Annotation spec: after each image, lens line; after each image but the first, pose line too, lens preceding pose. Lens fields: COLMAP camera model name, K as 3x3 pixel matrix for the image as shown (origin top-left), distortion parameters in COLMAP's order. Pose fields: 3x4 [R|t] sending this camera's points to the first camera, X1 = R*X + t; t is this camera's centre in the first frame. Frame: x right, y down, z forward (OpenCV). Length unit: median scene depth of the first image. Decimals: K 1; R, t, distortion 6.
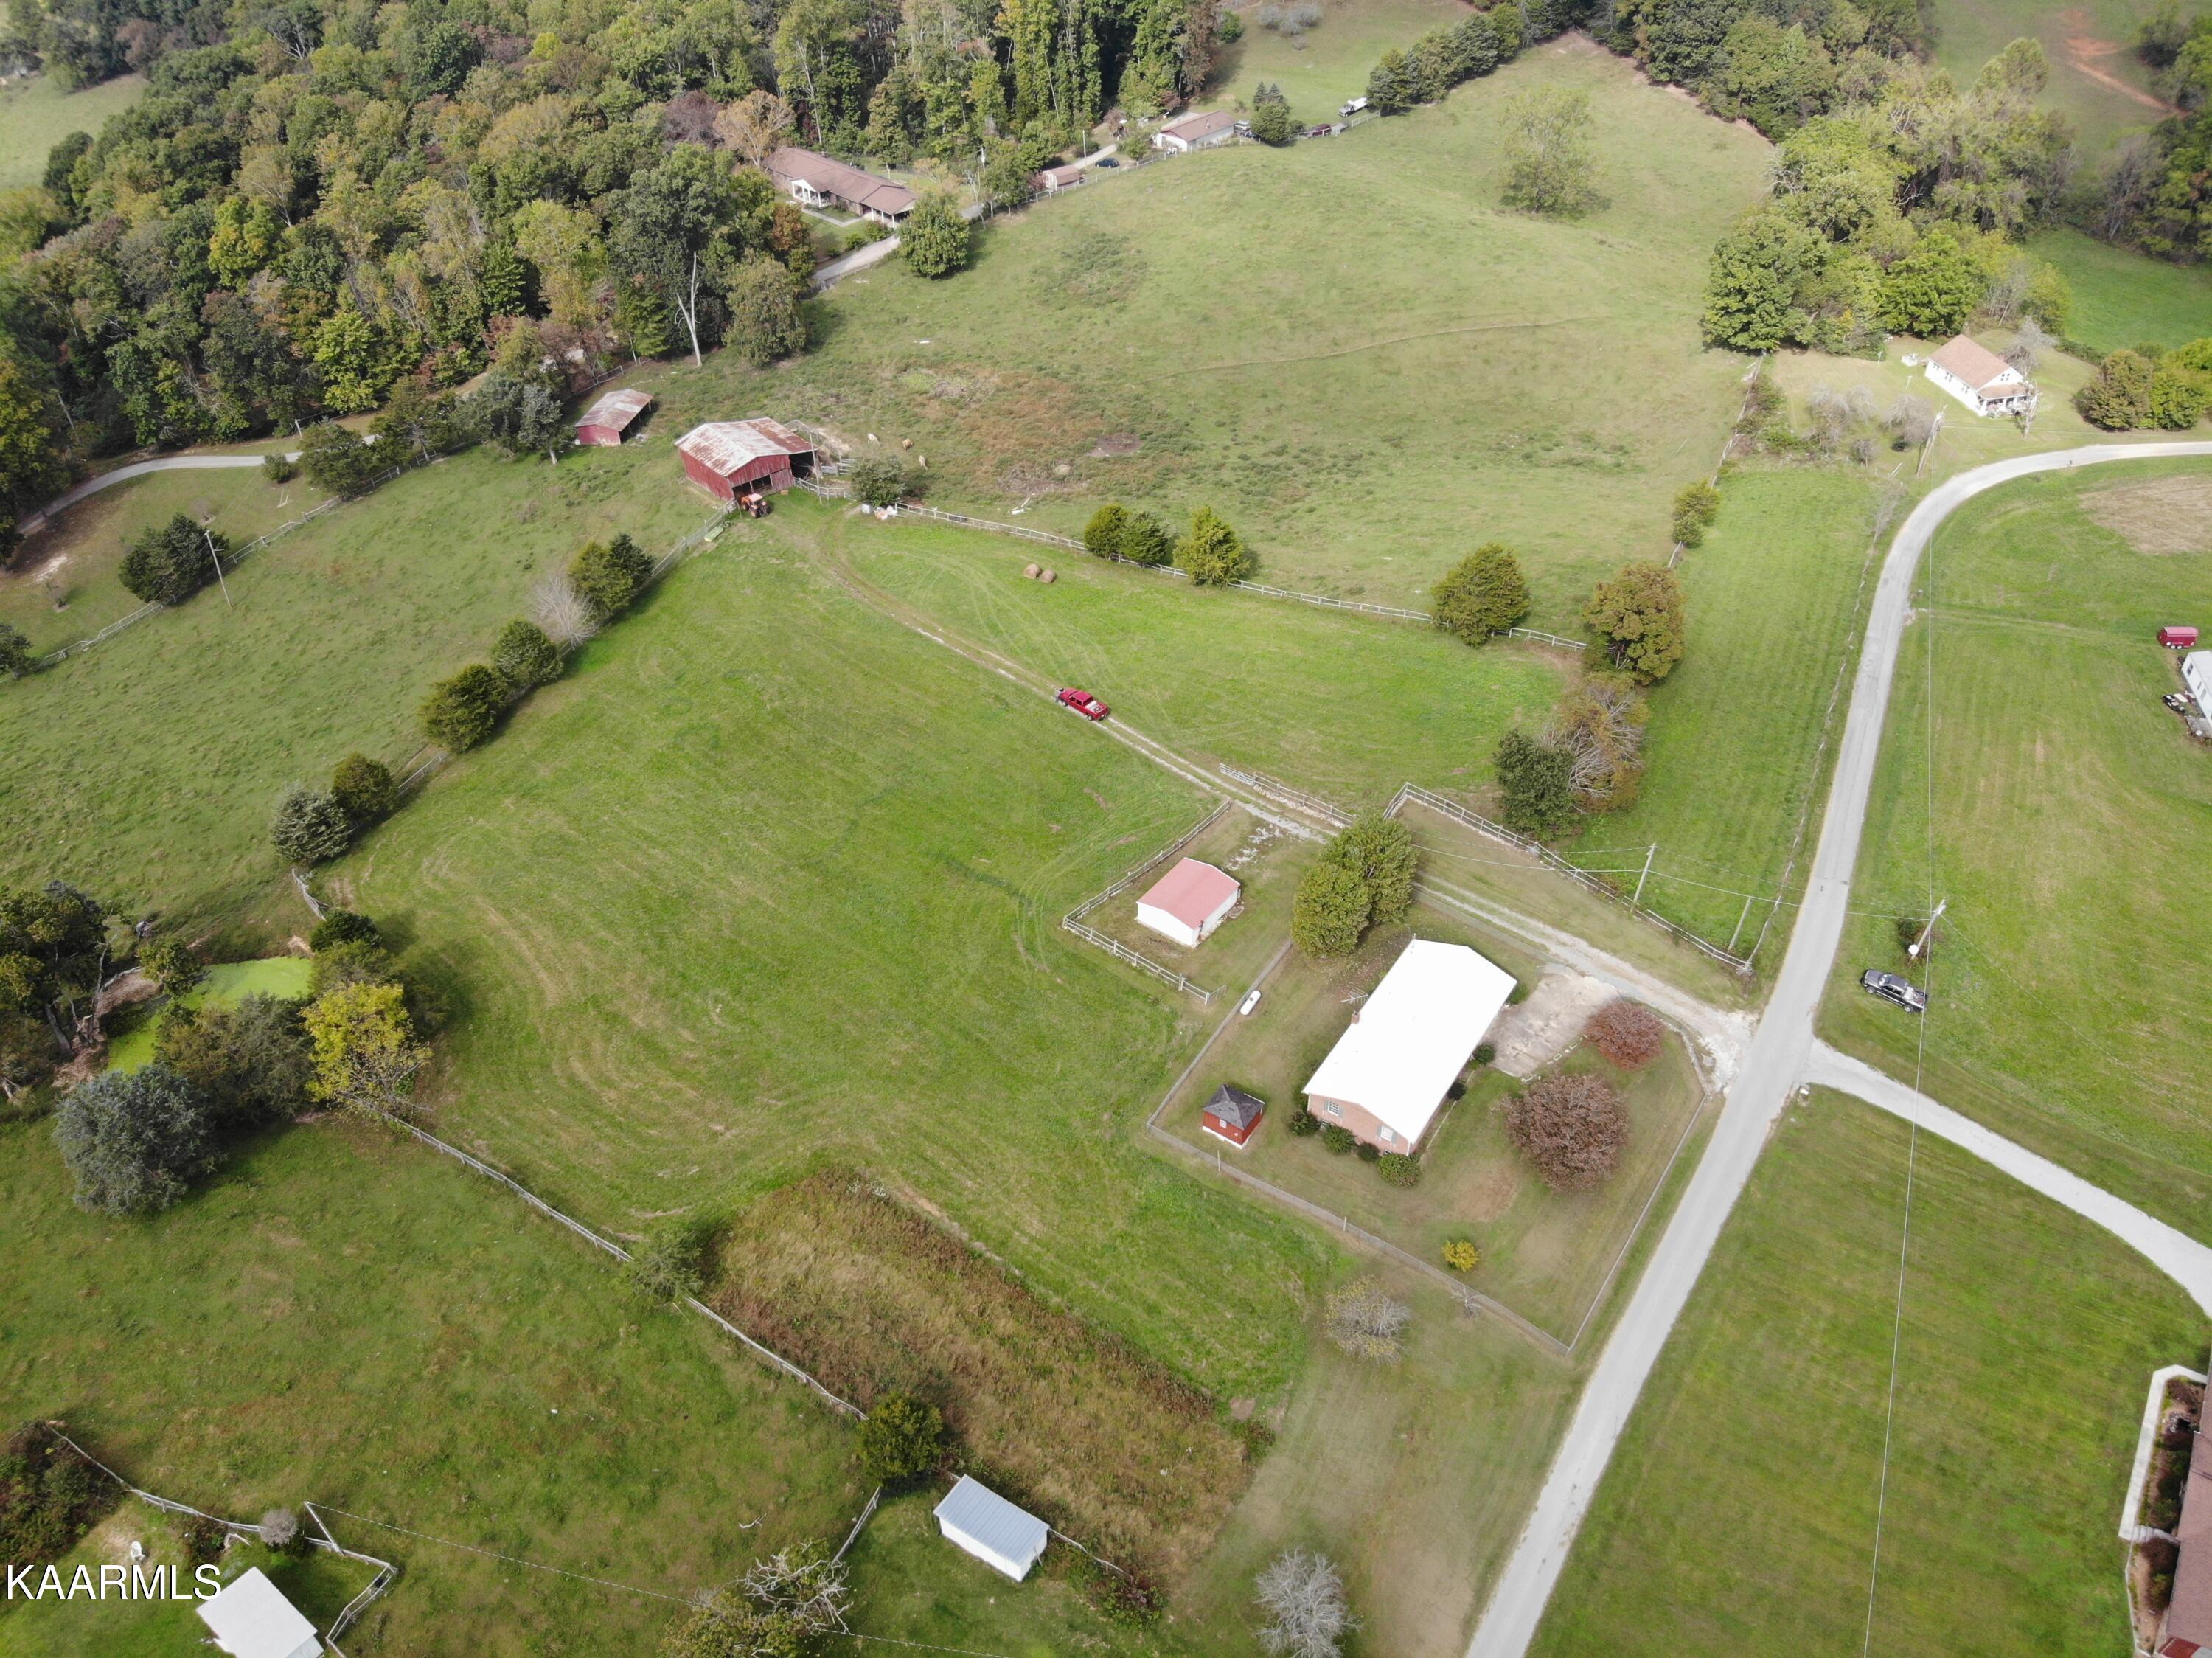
lens RADIAL K [[1633.2, 0, 1106.6], [0, 1633.2, 851.0], [0, 0, 1]] dist [0.016478, -0.129926]
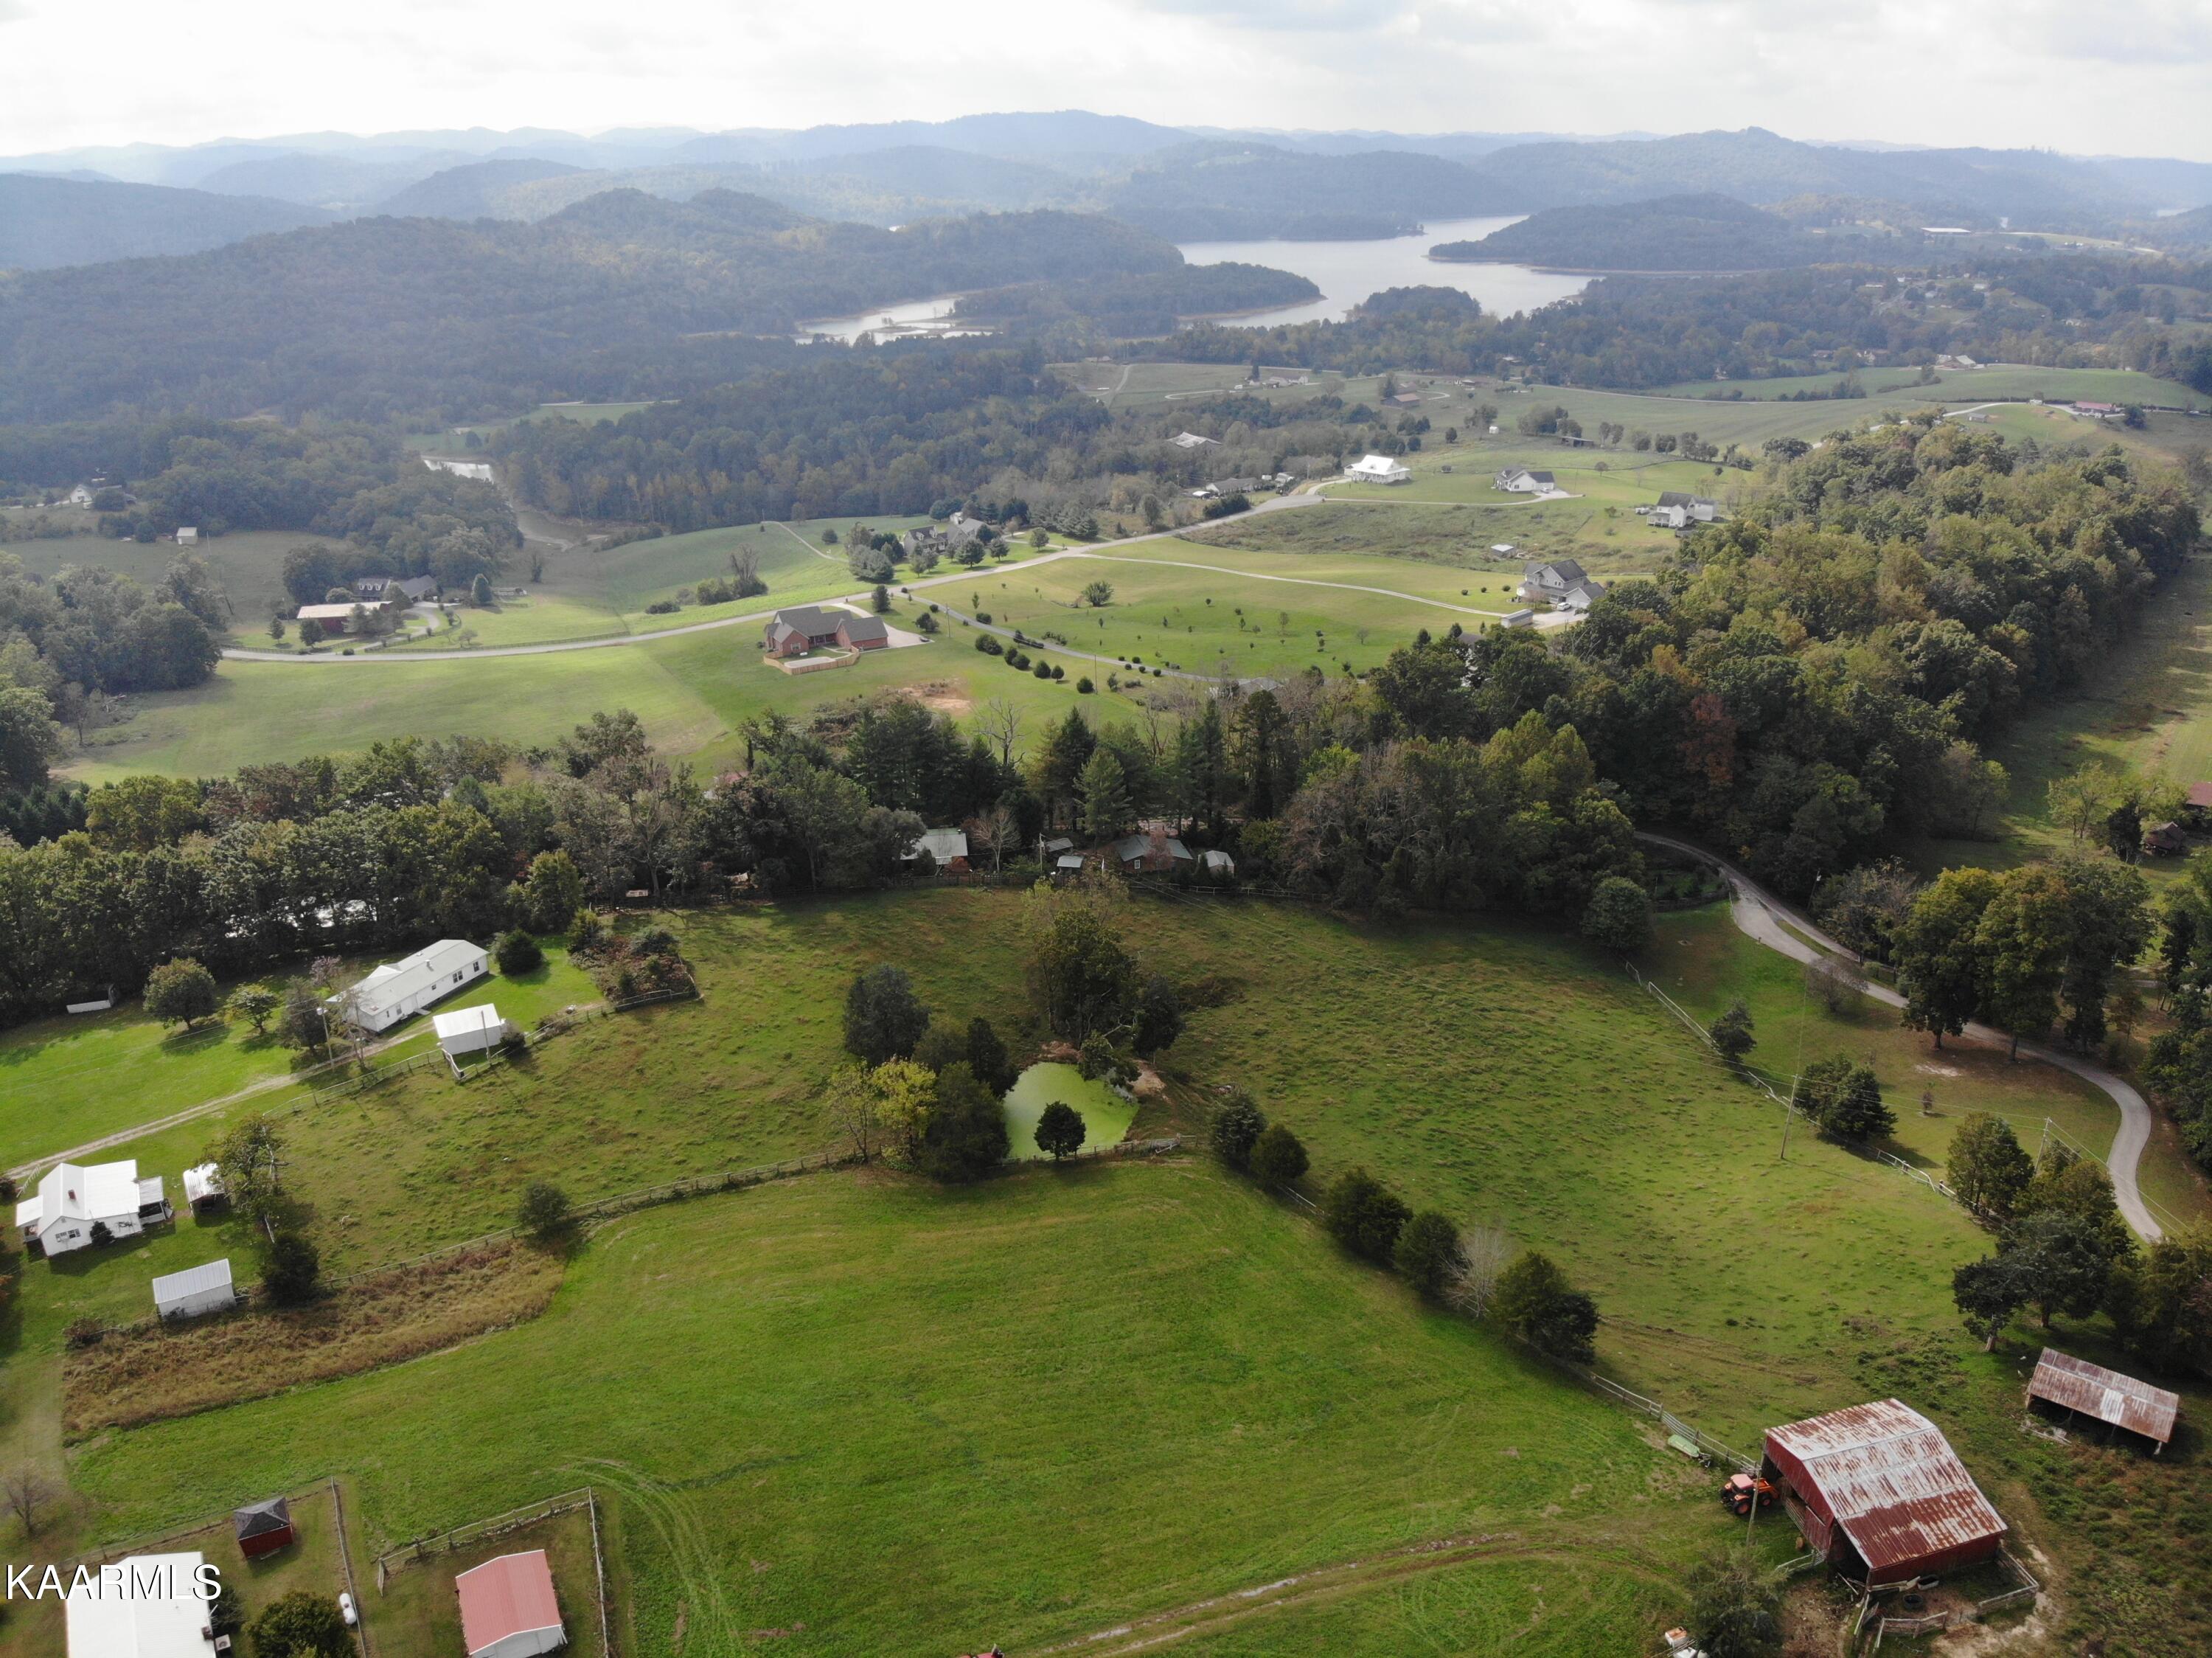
lens RADIAL K [[1633.2, 0, 1104.1], [0, 1633.2, 842.3], [0, 0, 1]] dist [0.016478, -0.129926]
pose [[-0.456195, 0.352860, -0.816930, 0.265453], [-0.569982, 0.589127, 0.572757, -0.495038], [0.683379, 0.726924, -0.067633, 0.612316]]
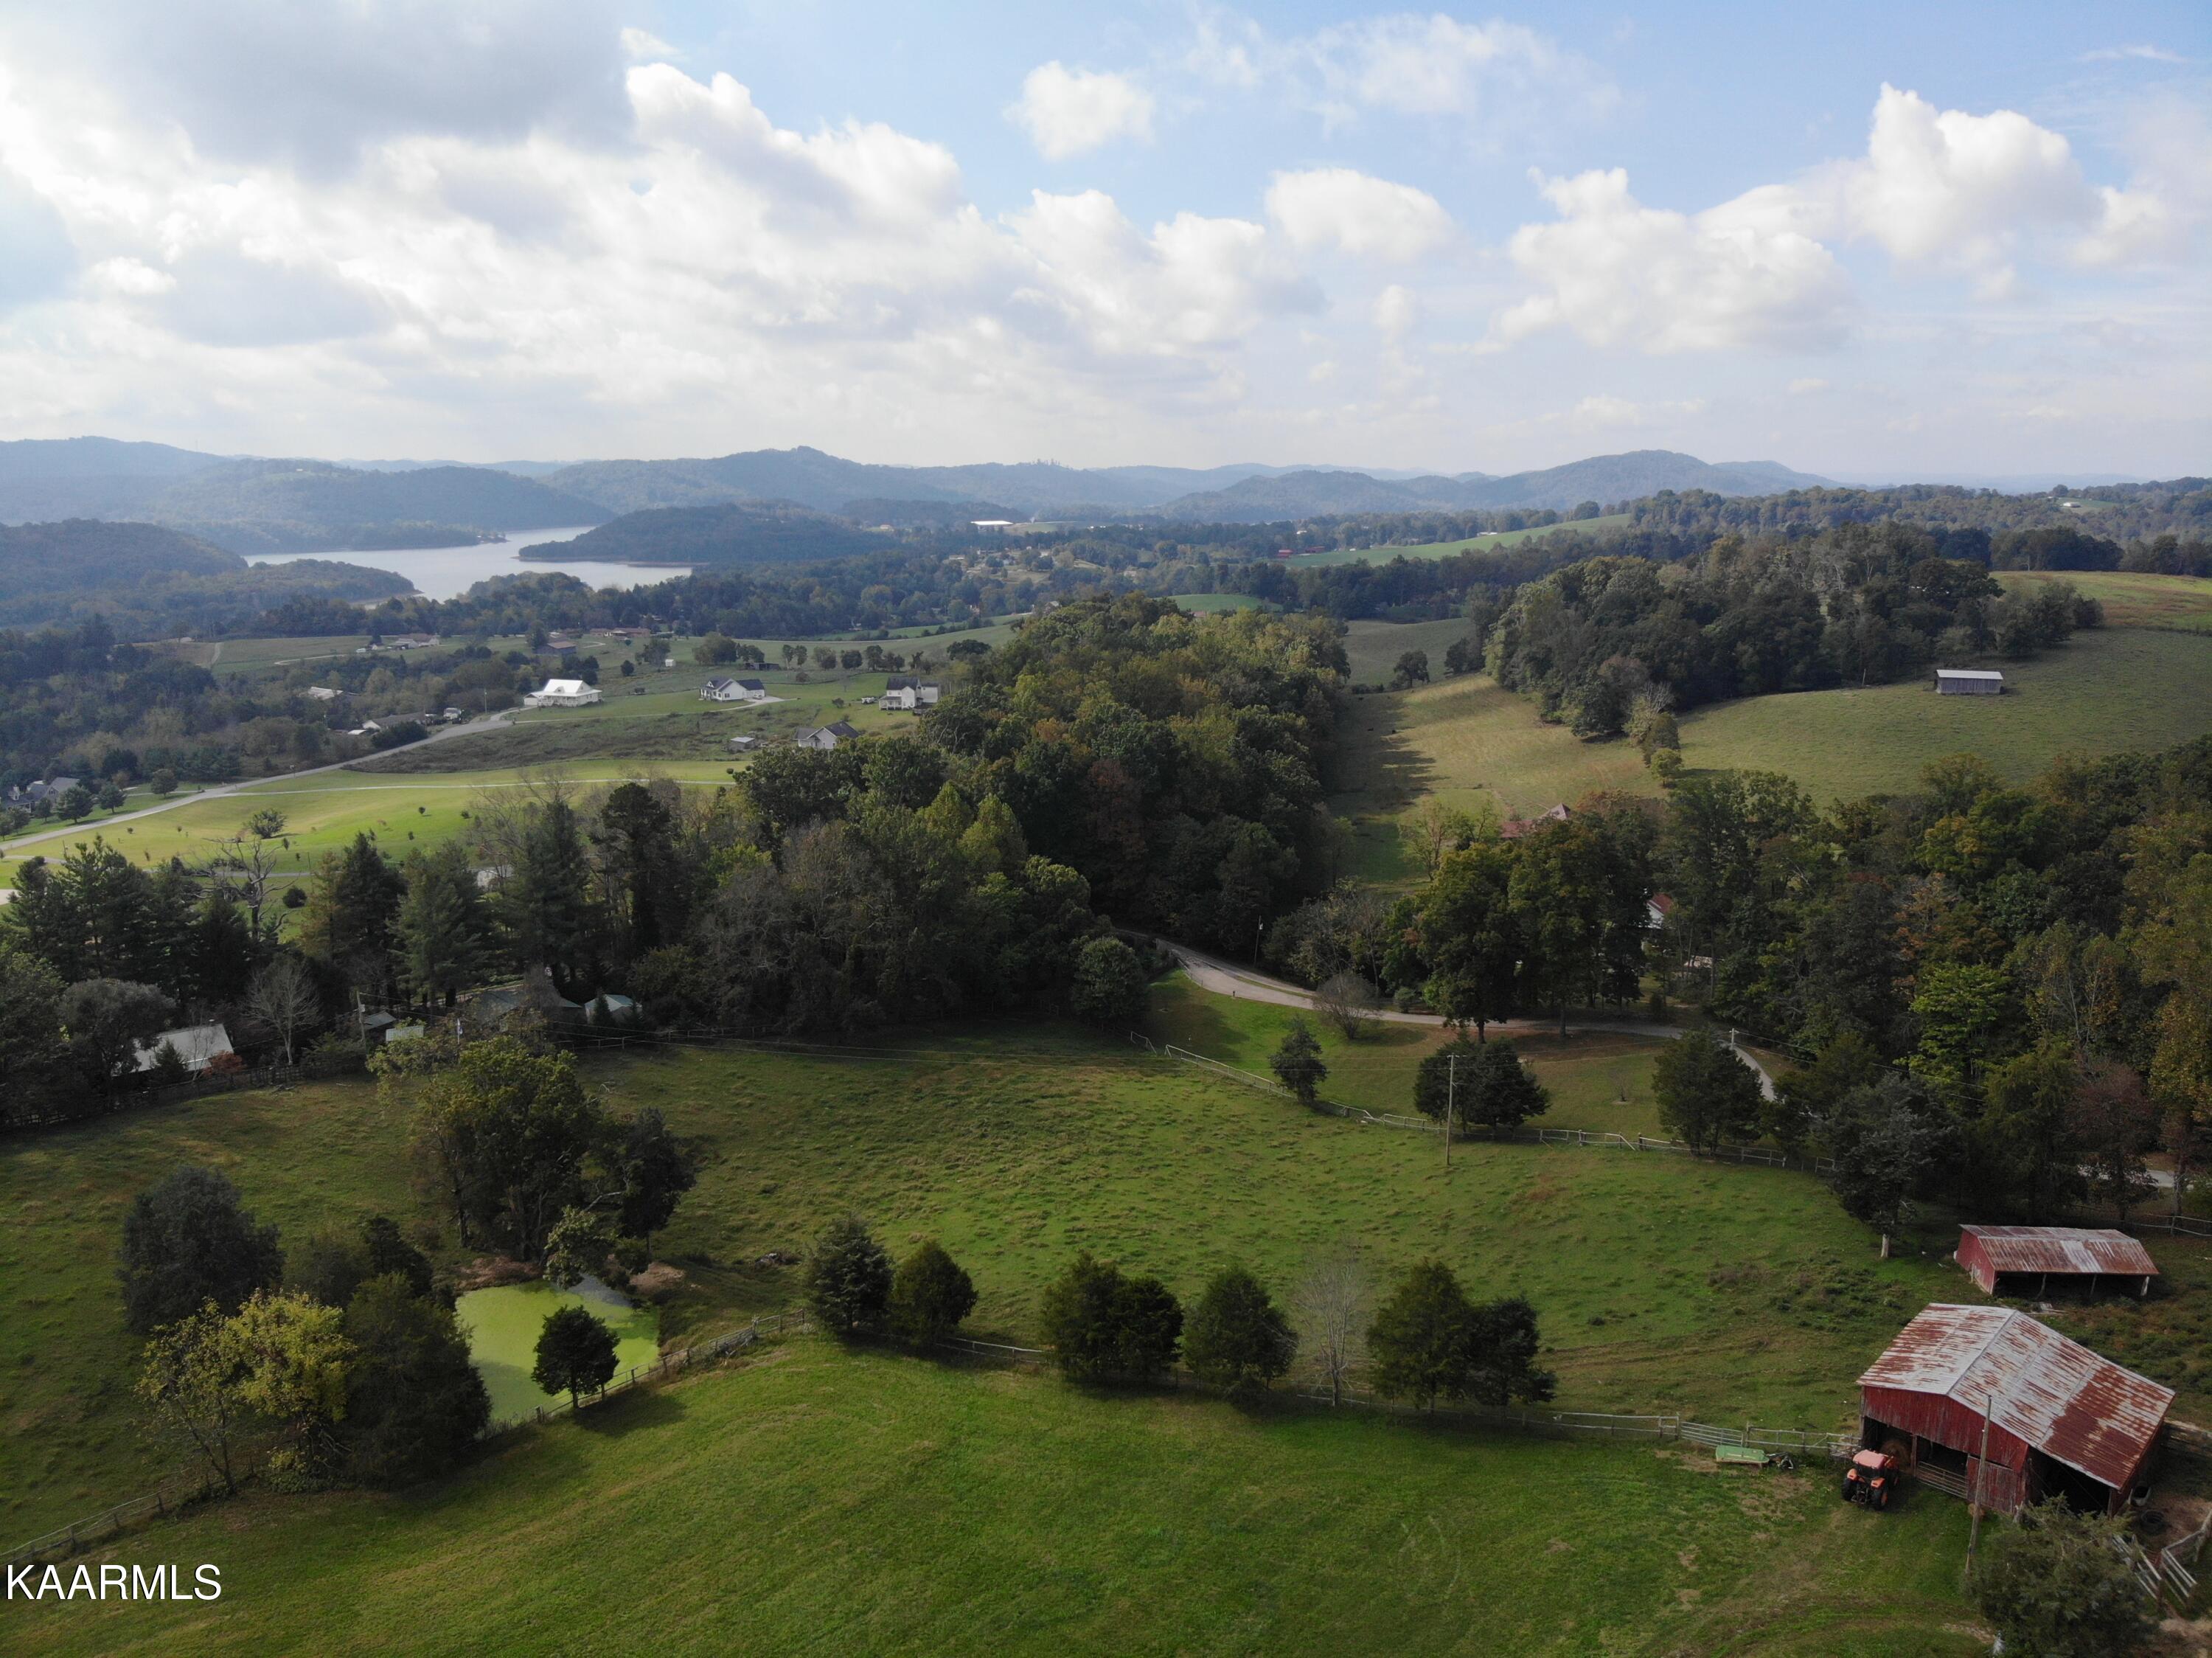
lens RADIAL K [[1633.2, 0, 1093.0], [0, 1633.2, 849.0], [0, 0, 1]] dist [0.016478, -0.129926]
pose [[0.058681, 0.223805, -0.972866, 0.125721], [-0.641178, 0.755406, 0.135105, -0.229234], [0.765145, 0.615852, 0.187827, 0.582408]]
